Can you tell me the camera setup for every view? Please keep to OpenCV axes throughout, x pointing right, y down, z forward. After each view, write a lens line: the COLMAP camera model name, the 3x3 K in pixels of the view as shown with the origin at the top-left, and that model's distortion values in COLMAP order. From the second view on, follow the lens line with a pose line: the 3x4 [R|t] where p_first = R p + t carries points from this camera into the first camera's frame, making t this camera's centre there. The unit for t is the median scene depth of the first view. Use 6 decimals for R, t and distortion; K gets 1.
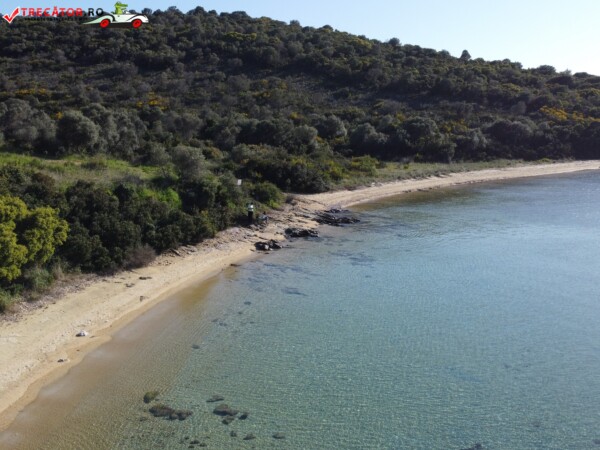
lens RADIAL K [[611.6, 0, 300.0], [0, 611.6, 225.0], [0, 0, 1]] dist [0.007552, -0.015280]
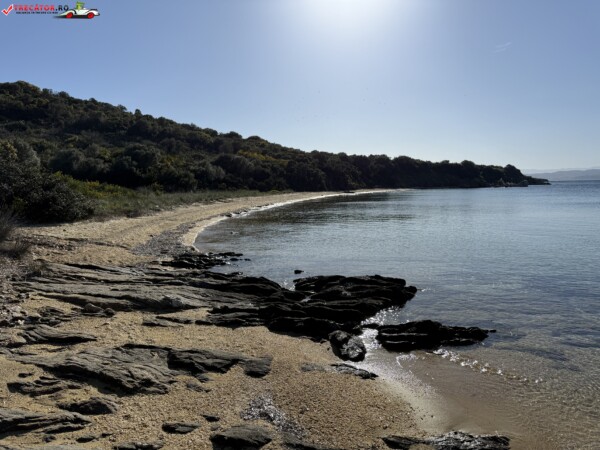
lens RADIAL K [[424.4, 0, 300.0], [0, 424.4, 225.0], [0, 0, 1]] dist [0.106781, -0.152002]
pose [[0.772914, -0.066992, 0.630965, -0.052391], [0.124444, 0.991103, -0.047211, -0.041665], [-0.622188, 0.115009, 0.774374, 1.418787]]
